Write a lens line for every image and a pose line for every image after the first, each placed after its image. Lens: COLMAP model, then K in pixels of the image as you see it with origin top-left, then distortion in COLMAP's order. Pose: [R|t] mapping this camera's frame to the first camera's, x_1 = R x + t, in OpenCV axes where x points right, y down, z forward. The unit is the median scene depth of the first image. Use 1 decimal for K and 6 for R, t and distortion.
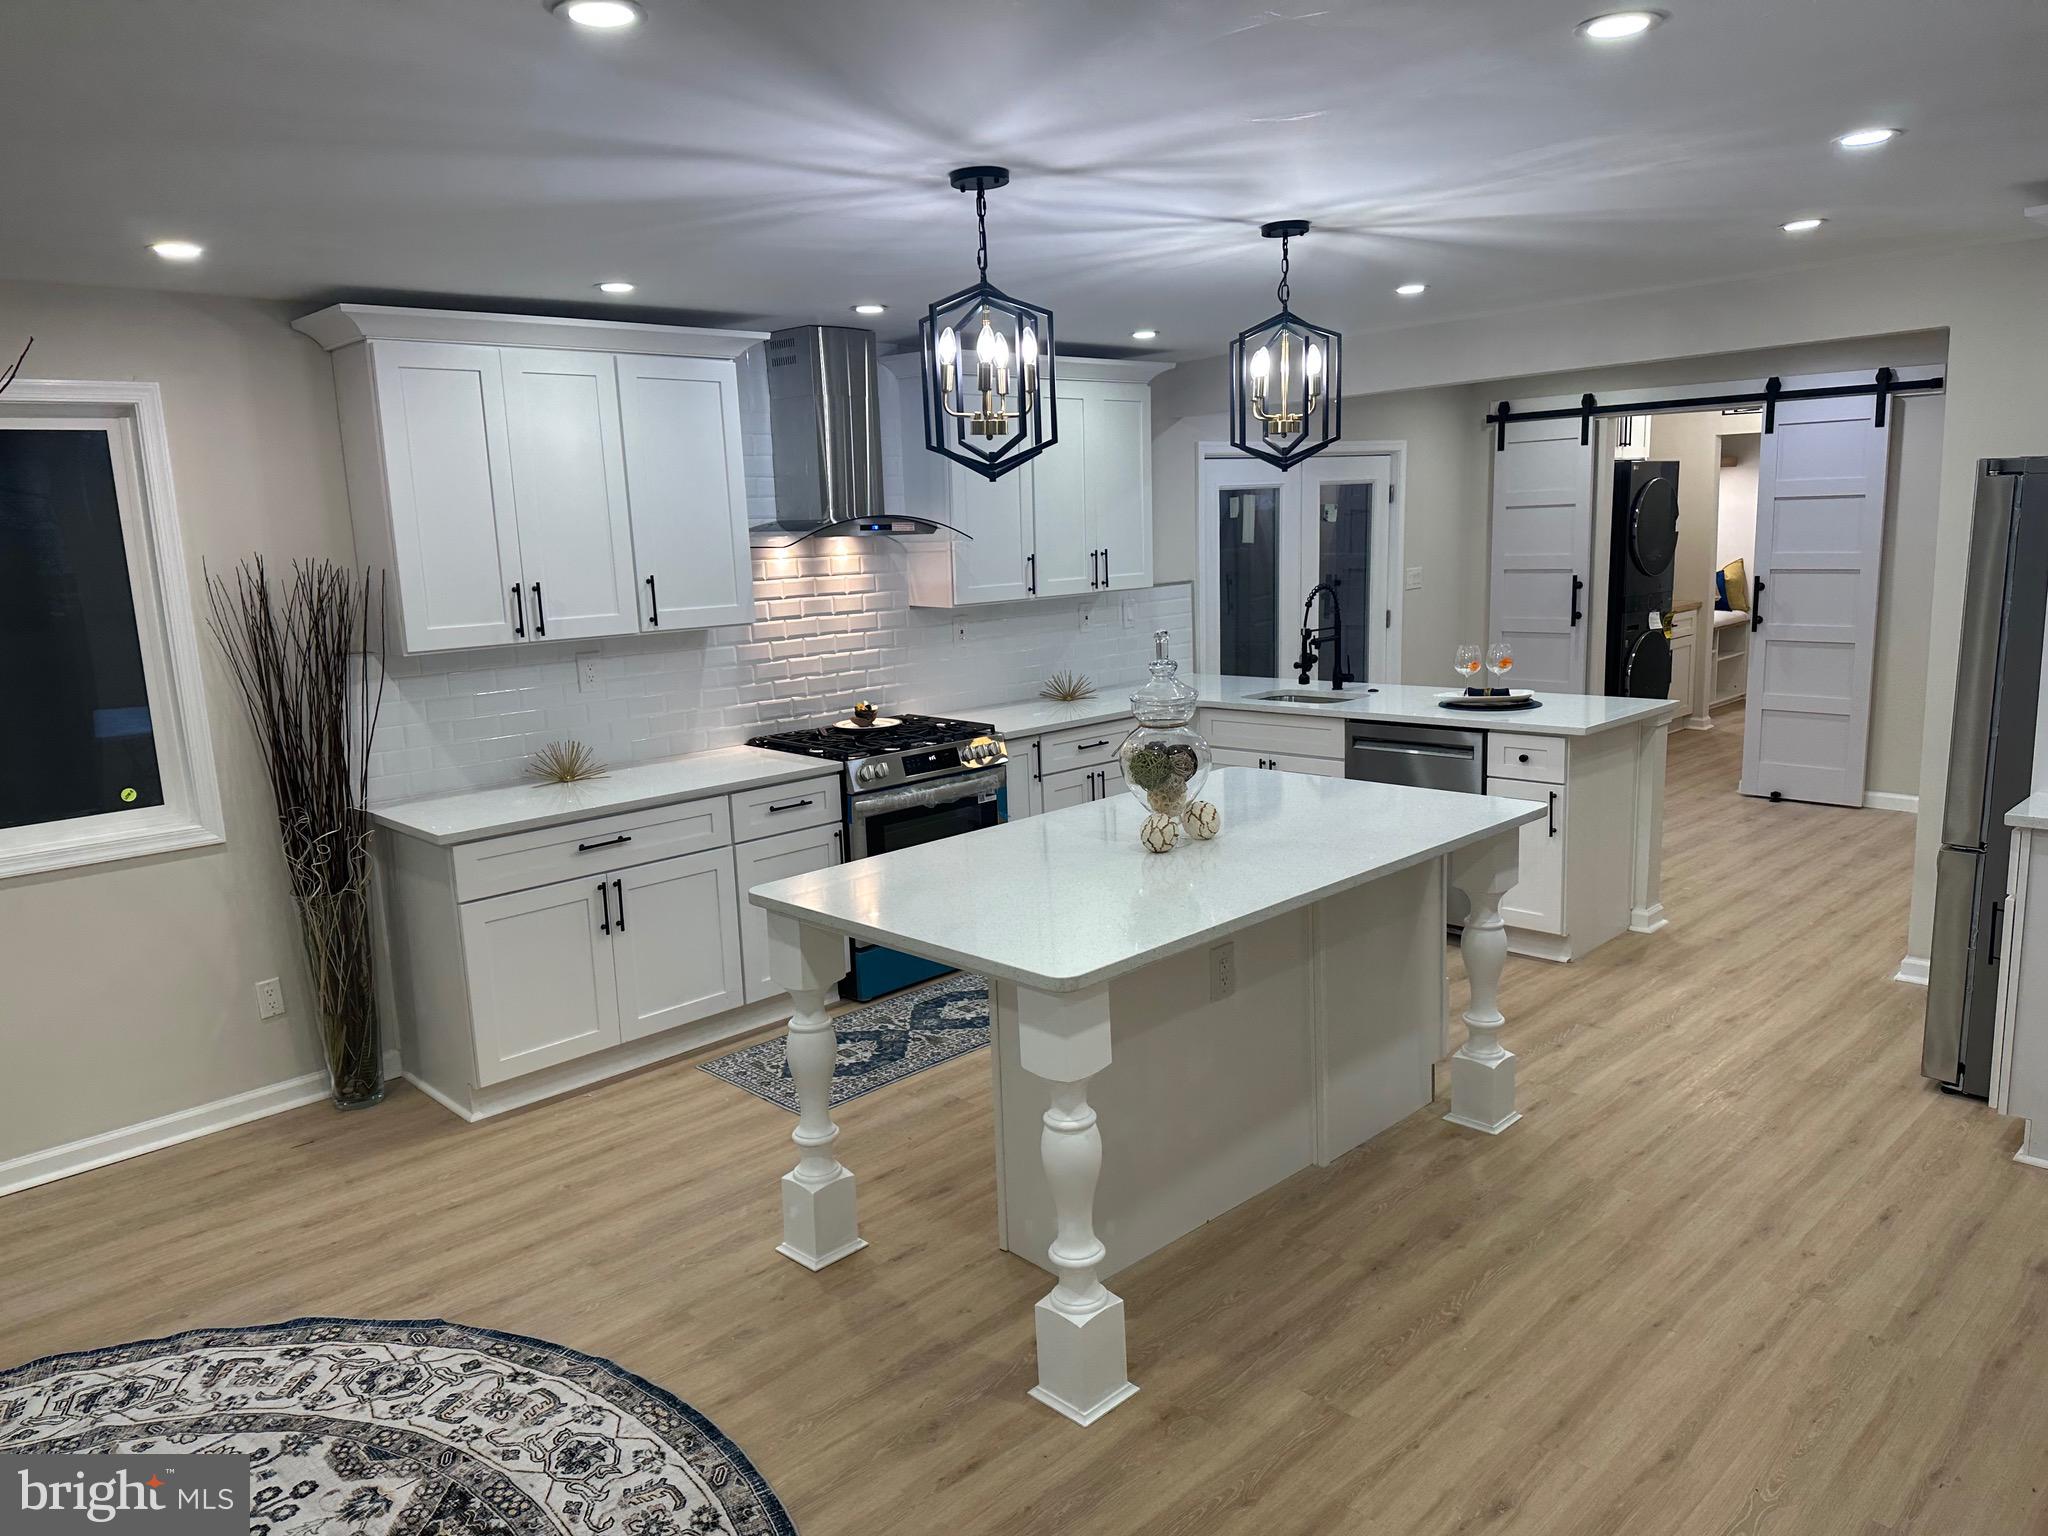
lens RADIAL K [[1447.7, 0, 1024.0], [0, 1447.7, 768.0], [0, 0, 1]] dist [0.058264, -0.073320]
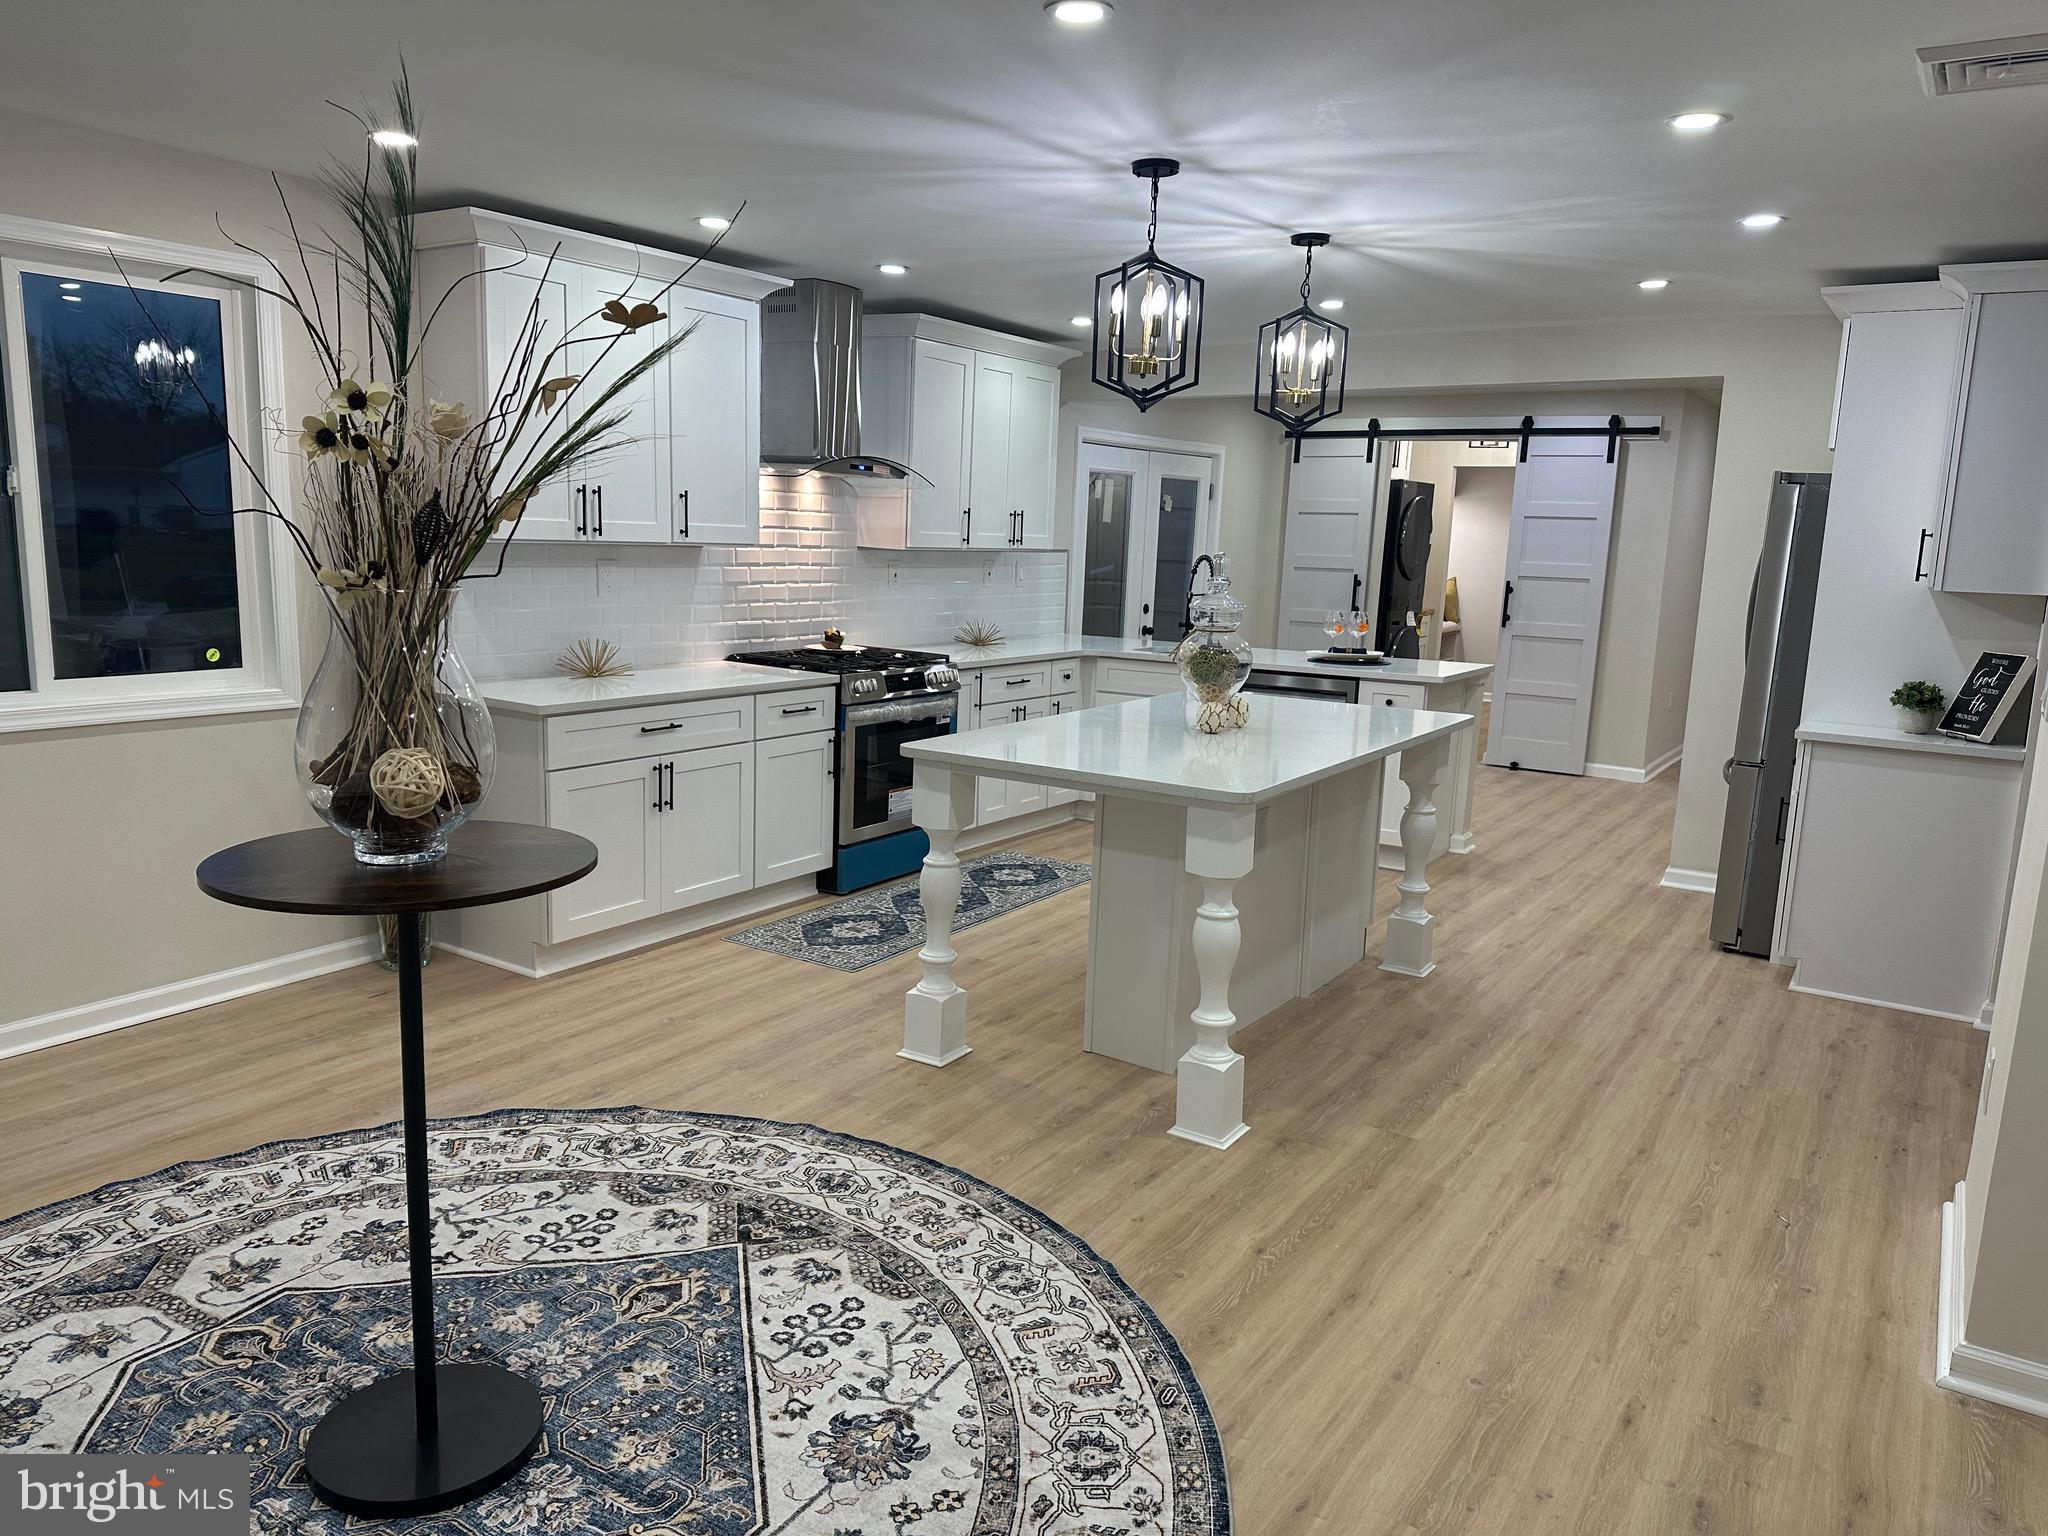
lens RADIAL K [[1438.7, 0, 1024.0], [0, 1438.7, 768.0], [0, 0, 1]] dist [0.152666, -0.295063]
pose [[0.972444, 0.035137, 0.230475, -0.292000], [-0.033659, 0.999380, -0.010342, 0.089870], [-0.230696, 0.002299, 0.973023, -0.137469]]
